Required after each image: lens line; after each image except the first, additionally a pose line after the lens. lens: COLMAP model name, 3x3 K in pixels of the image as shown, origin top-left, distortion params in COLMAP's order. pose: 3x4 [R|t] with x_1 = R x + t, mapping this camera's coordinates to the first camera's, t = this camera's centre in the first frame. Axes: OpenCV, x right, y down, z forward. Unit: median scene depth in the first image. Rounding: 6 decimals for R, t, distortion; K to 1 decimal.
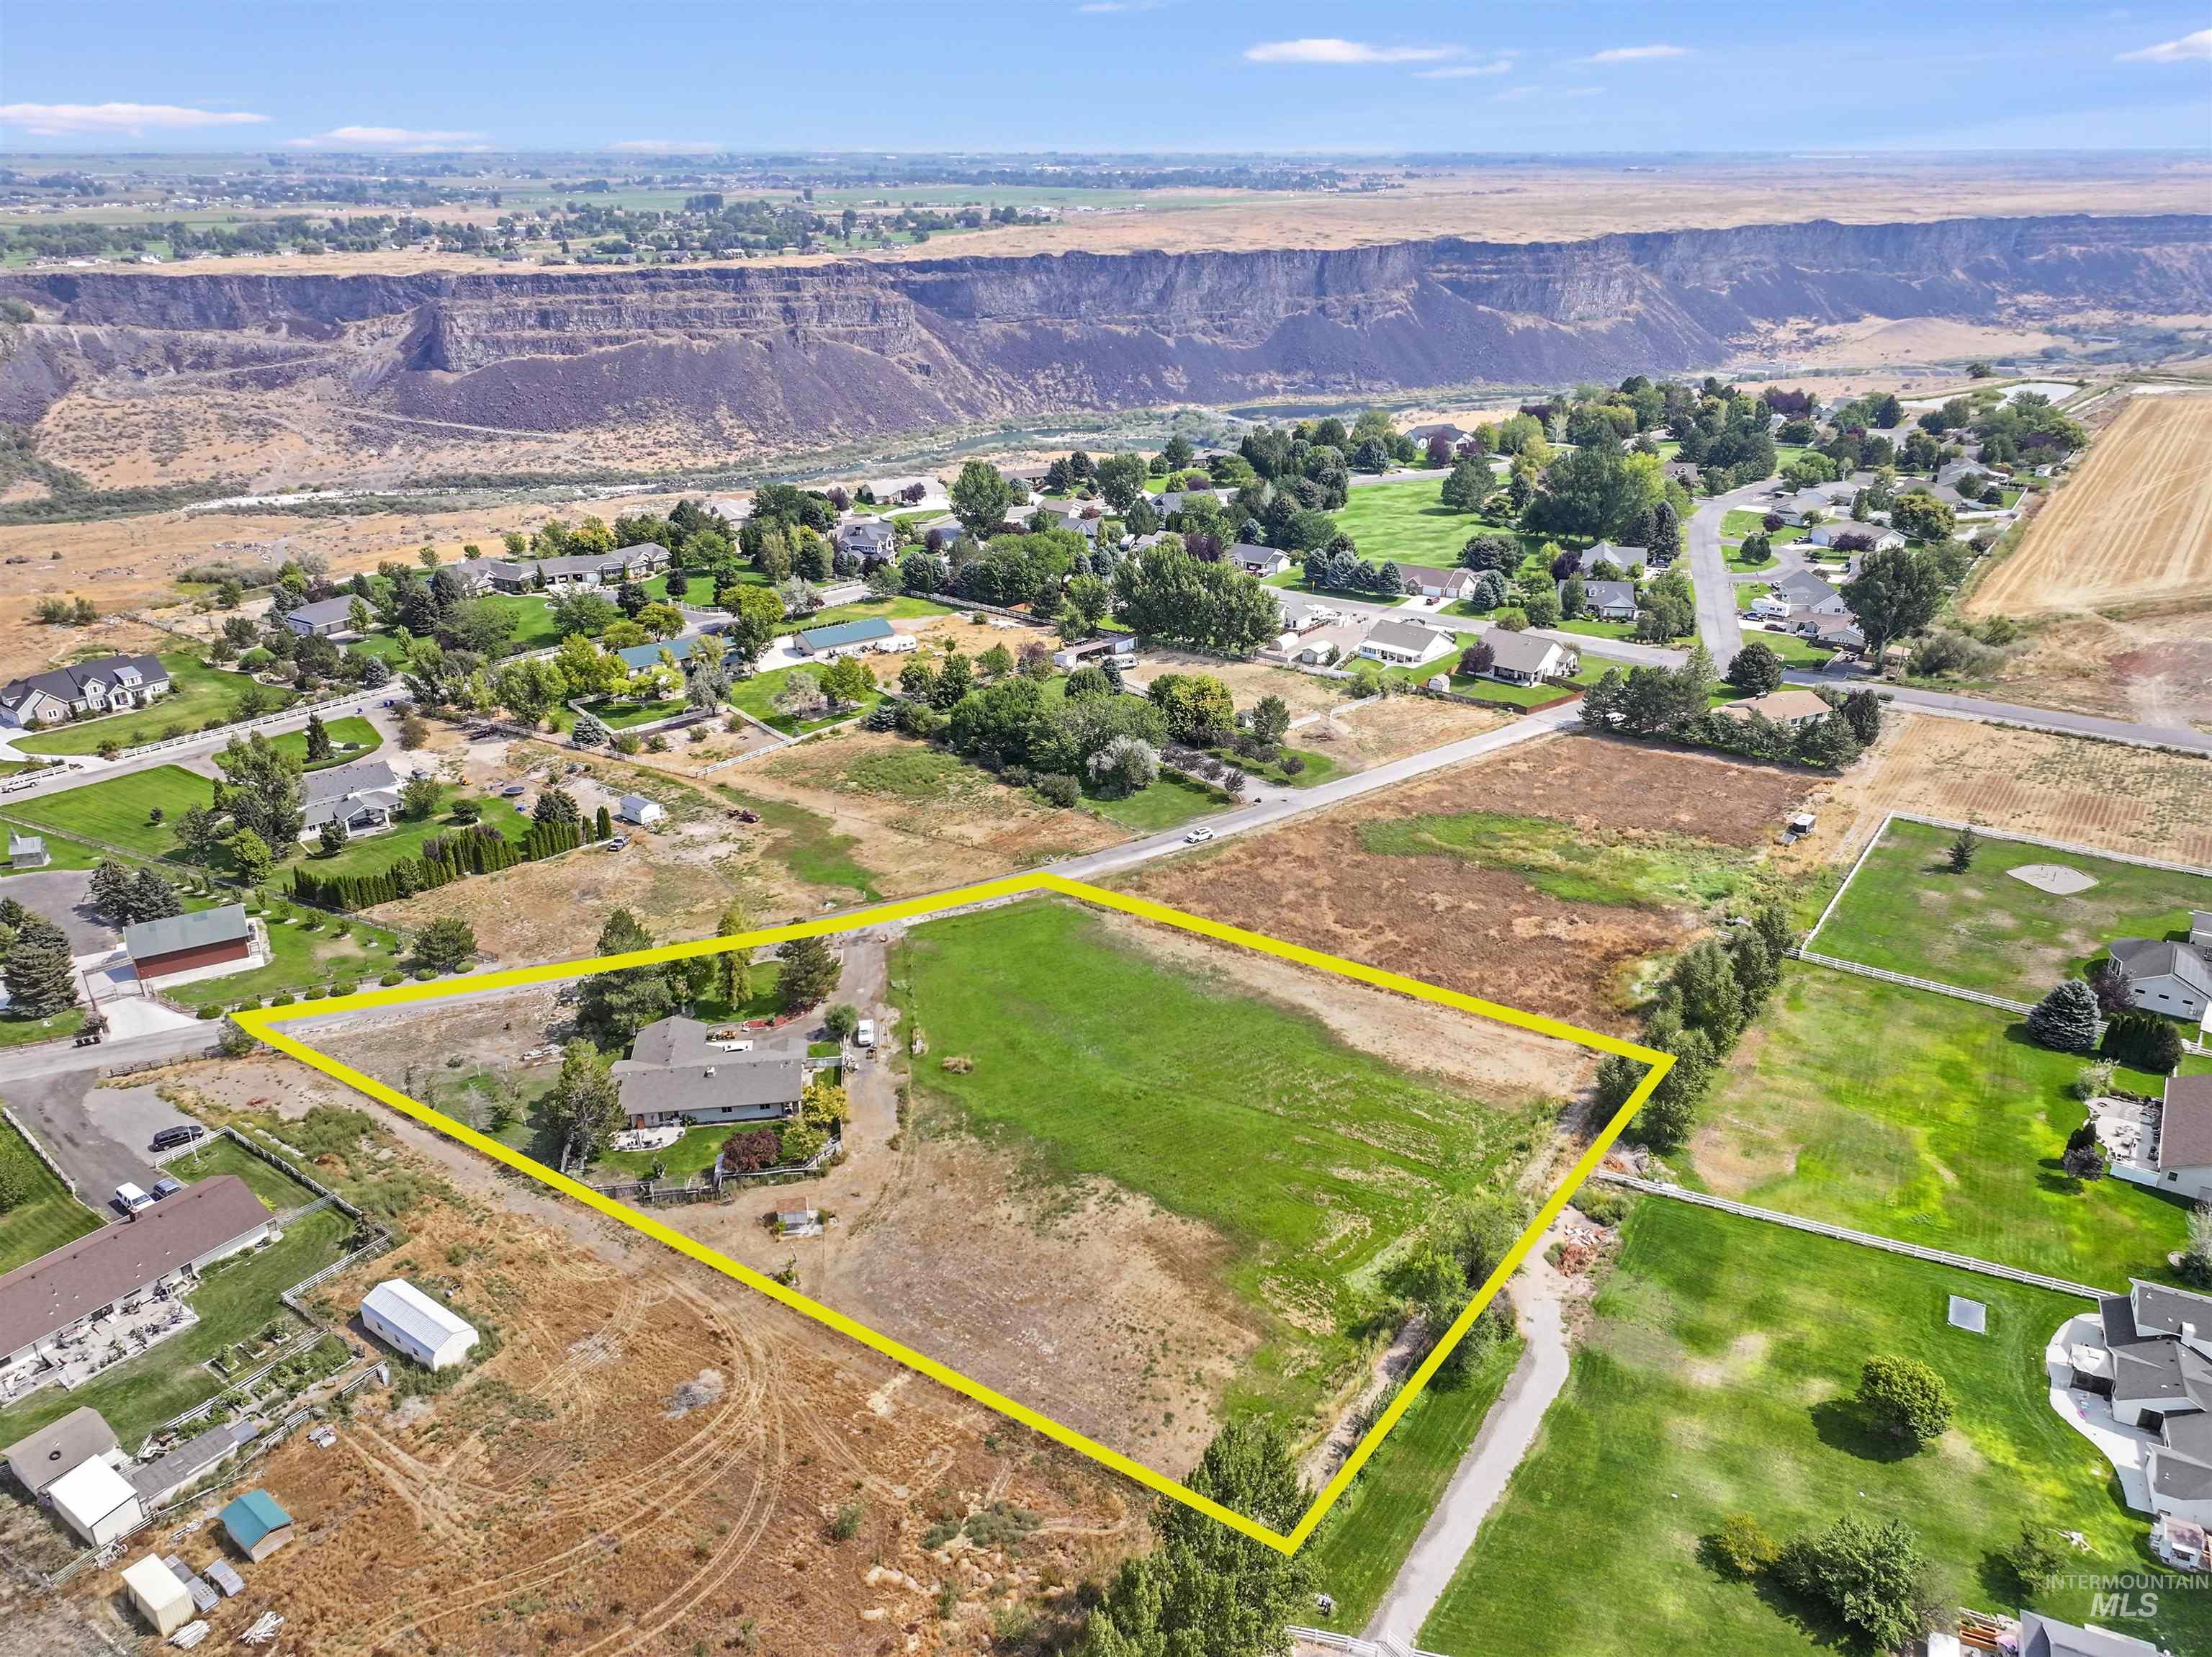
lens RADIAL K [[1553.8, 0, 1105.3], [0, 1553.8, 844.2], [0, 0, 1]] dist [-0.002782, 0.017459]
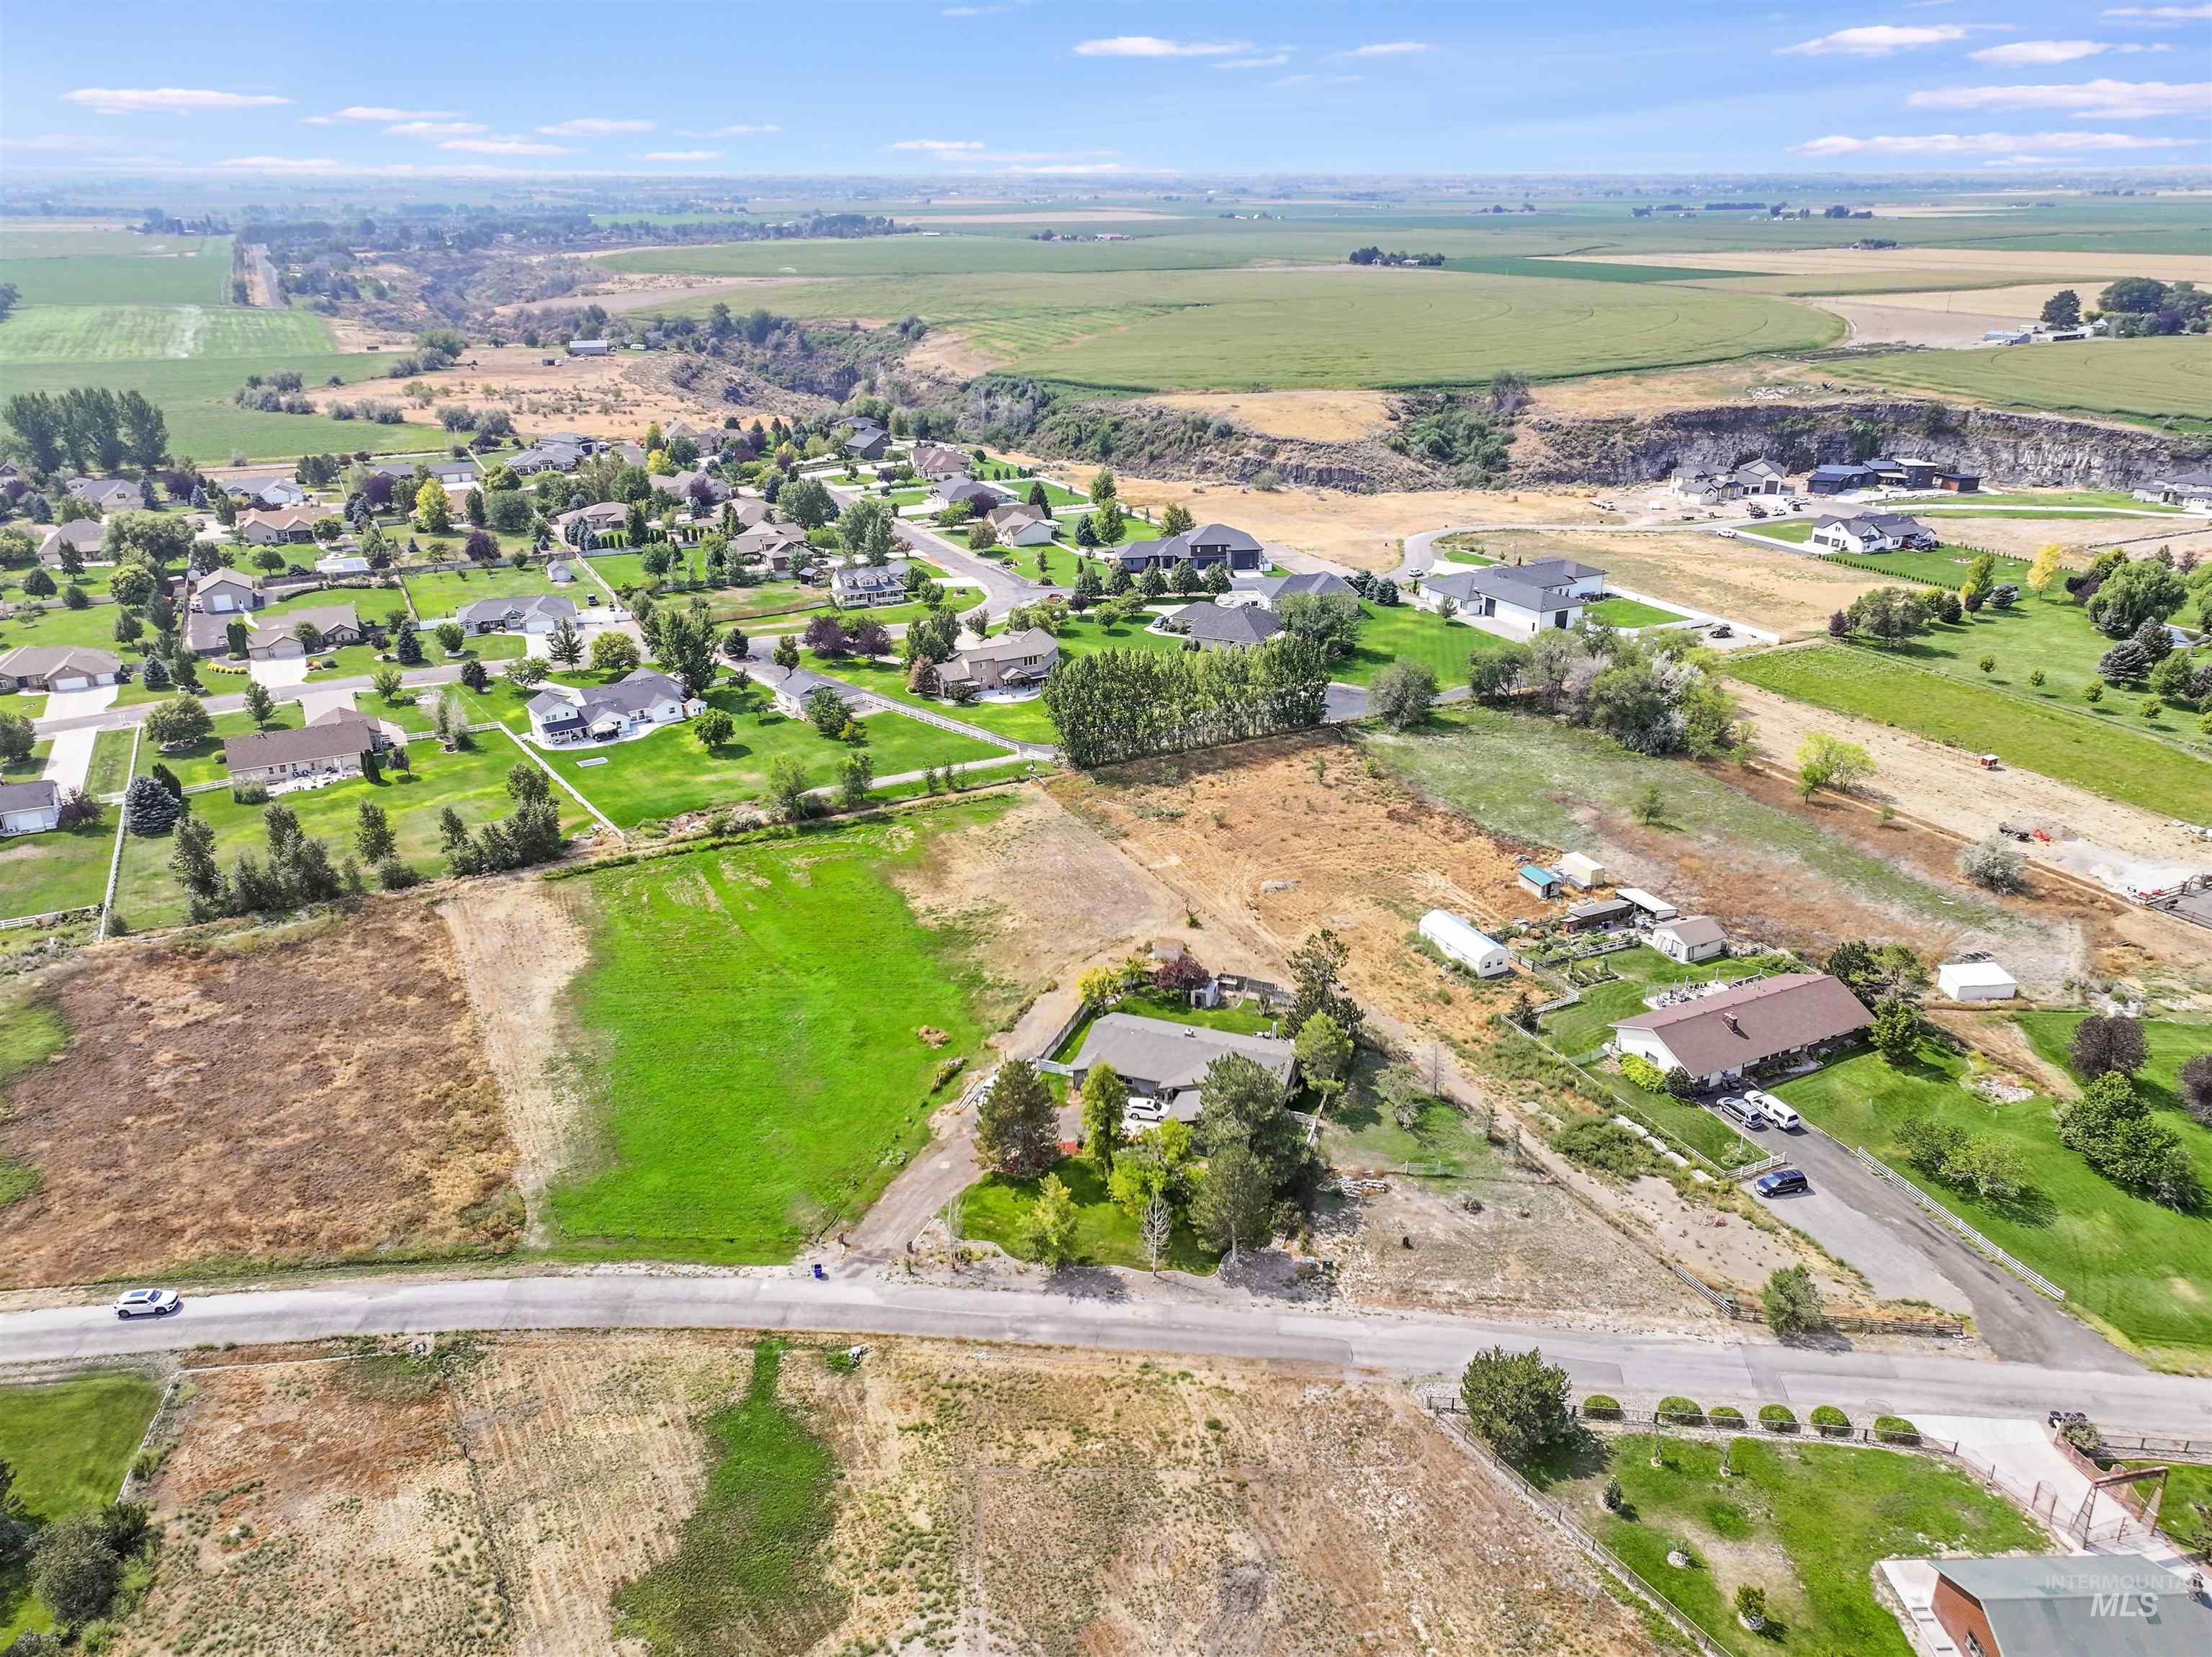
lens RADIAL K [[1553.8, 0, 1108.7], [0, 1553.8, 841.3], [0, 0, 1]] dist [-0.002782, 0.017459]
pose [[-0.878410, -0.177525, 0.443713, -0.407776], [0.201494, 0.704320, 0.680686, -0.386507], [-0.433355, 0.687326, -0.582911, 1.004088]]
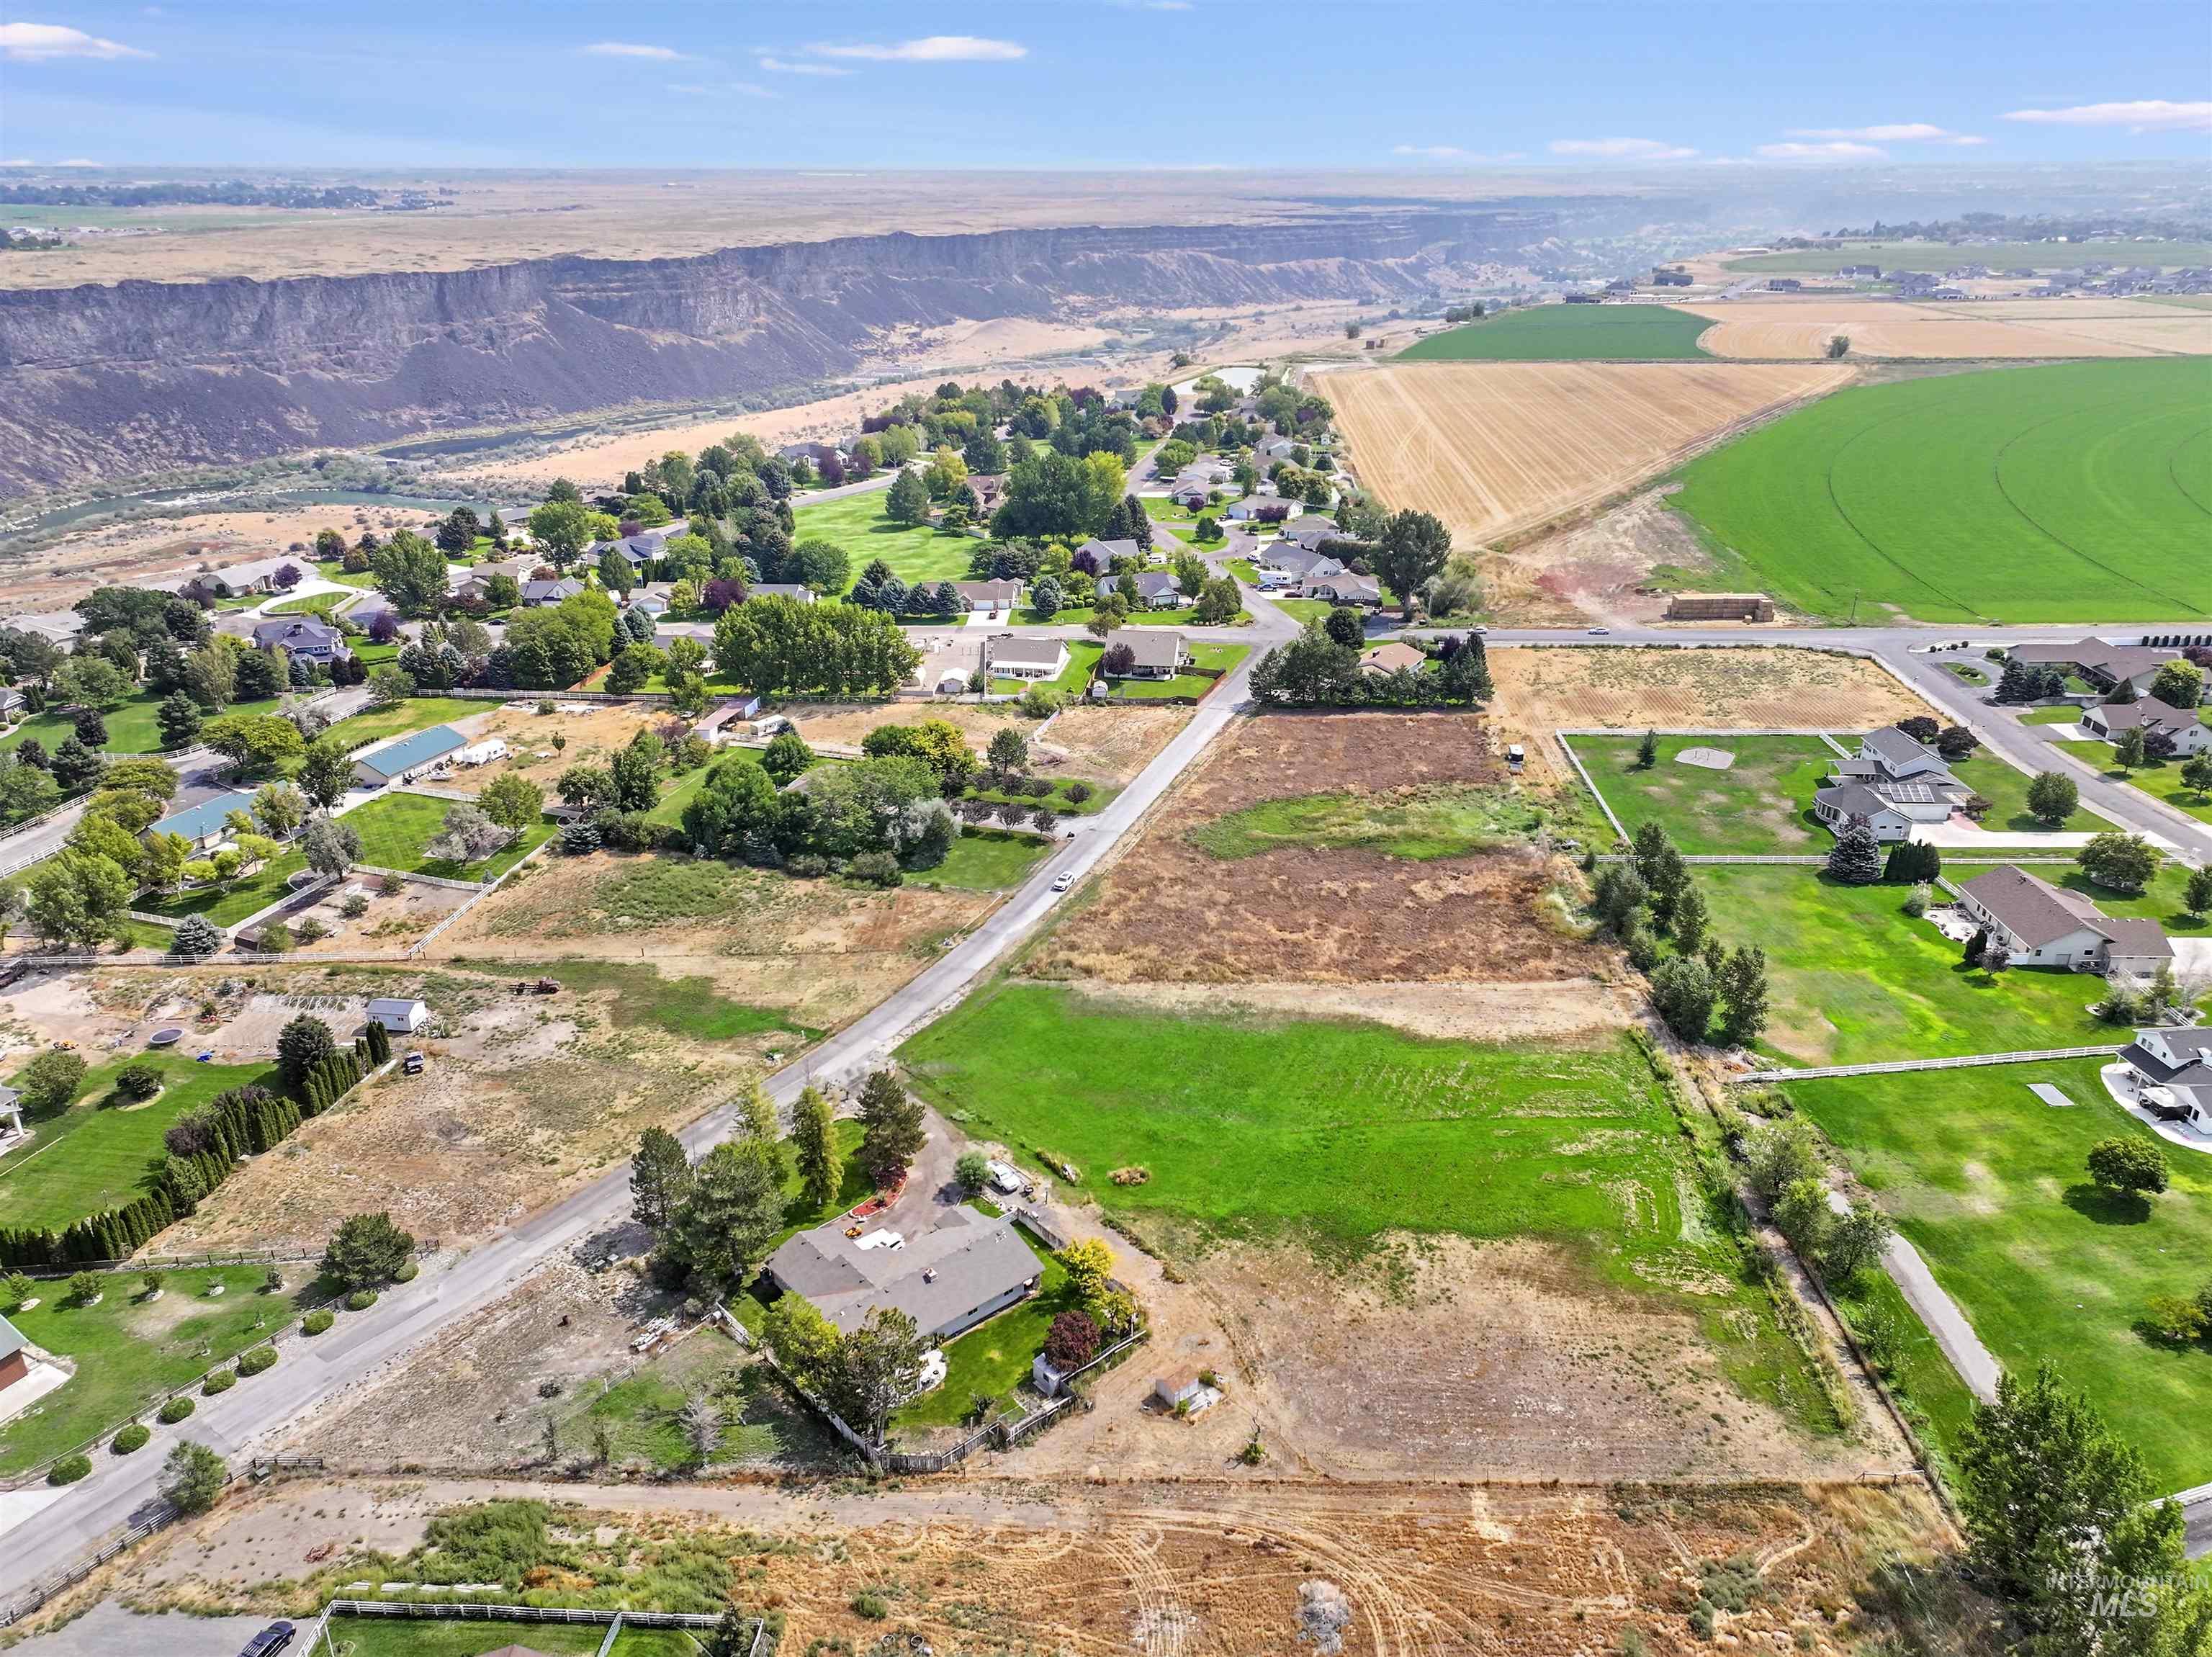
lens RADIAL K [[1553.8, 0, 1106.1], [0, 1553.8, 841.4], [0, 0, 1]] dist [-0.002782, 0.017459]
pose [[0.842236, -0.210517, 0.496307, -0.364657], [0.215657, 0.975302, 0.047720, -0.065848], [-0.494096, 0.066840, 0.866834, 0.152213]]
